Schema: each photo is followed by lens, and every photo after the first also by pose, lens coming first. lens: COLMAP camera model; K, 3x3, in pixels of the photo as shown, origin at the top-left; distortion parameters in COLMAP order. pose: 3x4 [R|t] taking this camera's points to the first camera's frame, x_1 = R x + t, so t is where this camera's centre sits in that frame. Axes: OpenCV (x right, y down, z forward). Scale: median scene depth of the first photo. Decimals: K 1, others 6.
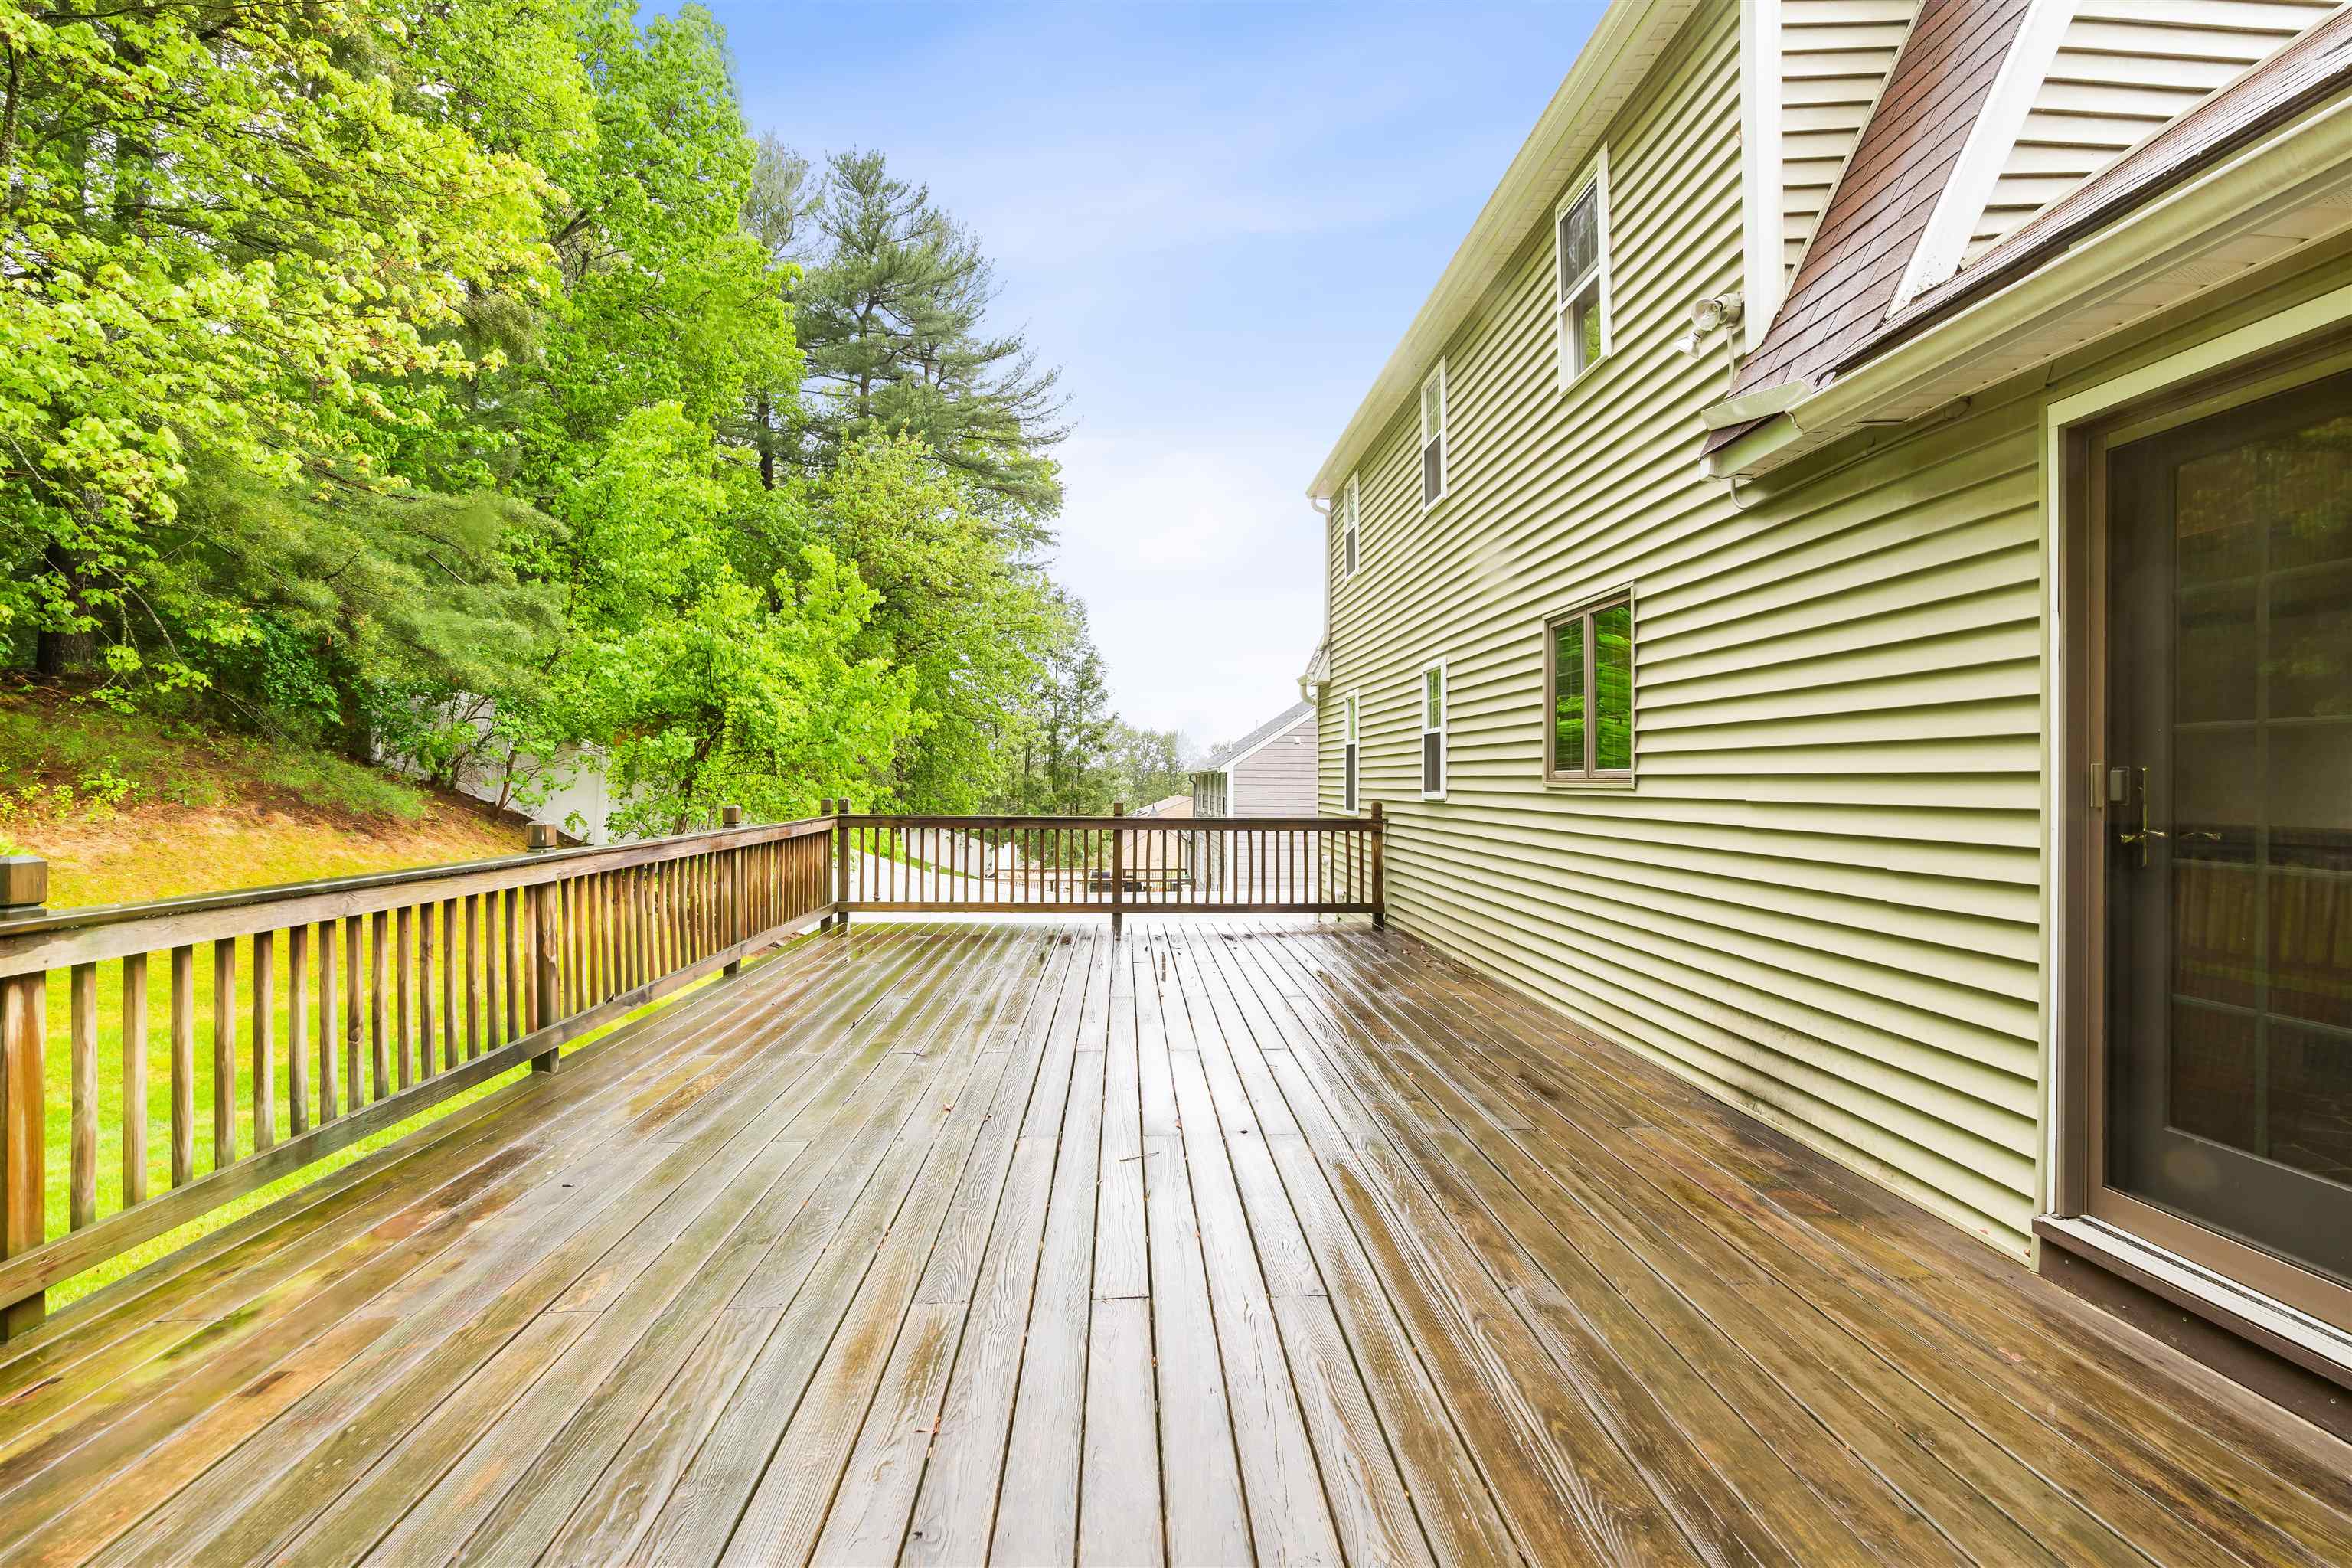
lens RADIAL K [[1070.6, 0, 1168.1], [0, 1070.6, 768.2], [0, 0, 1]] dist [-0.005739, 0.003527]
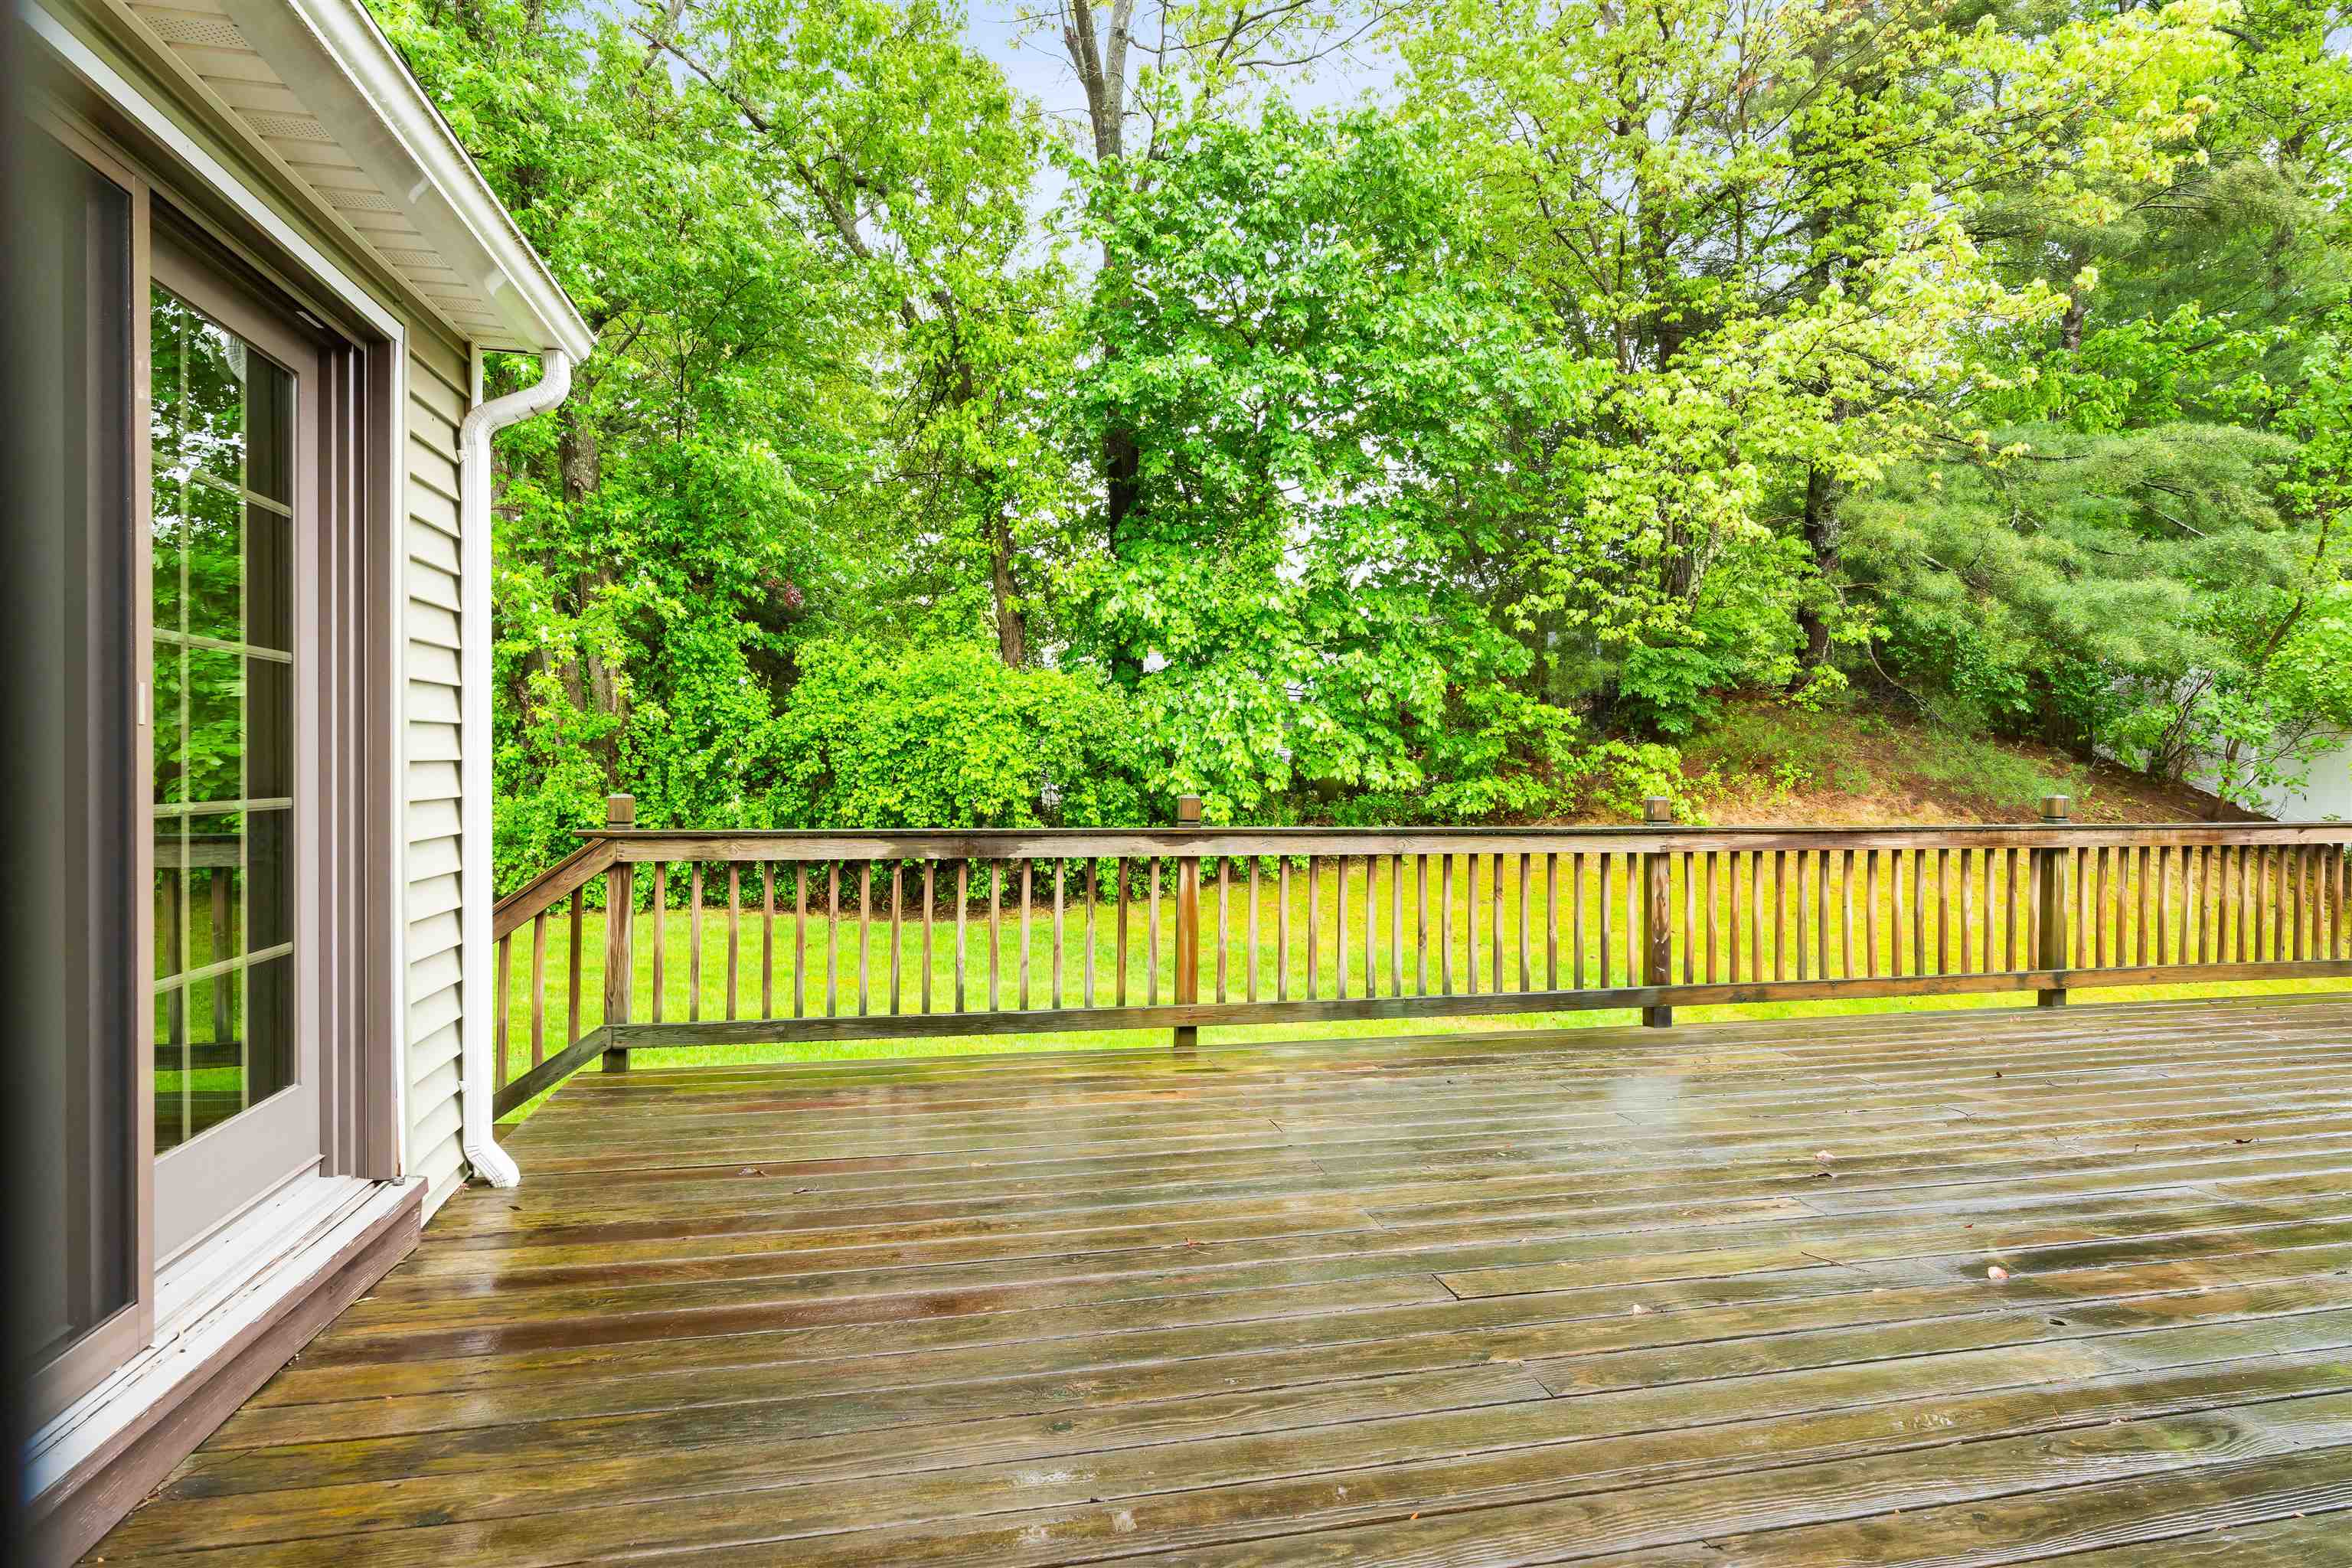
lens RADIAL K [[1175.5, 0, 1178.9], [0, 1175.5, 789.1], [0, 0, 1]] dist [0.001471, 0.002510]
pose [[0.195373, 0.017881, -0.980566, 0.146431], [0.003164, 0.999817, 0.018863, 0.005440], [0.980724, -0.006788, 0.195281, 0.090000]]
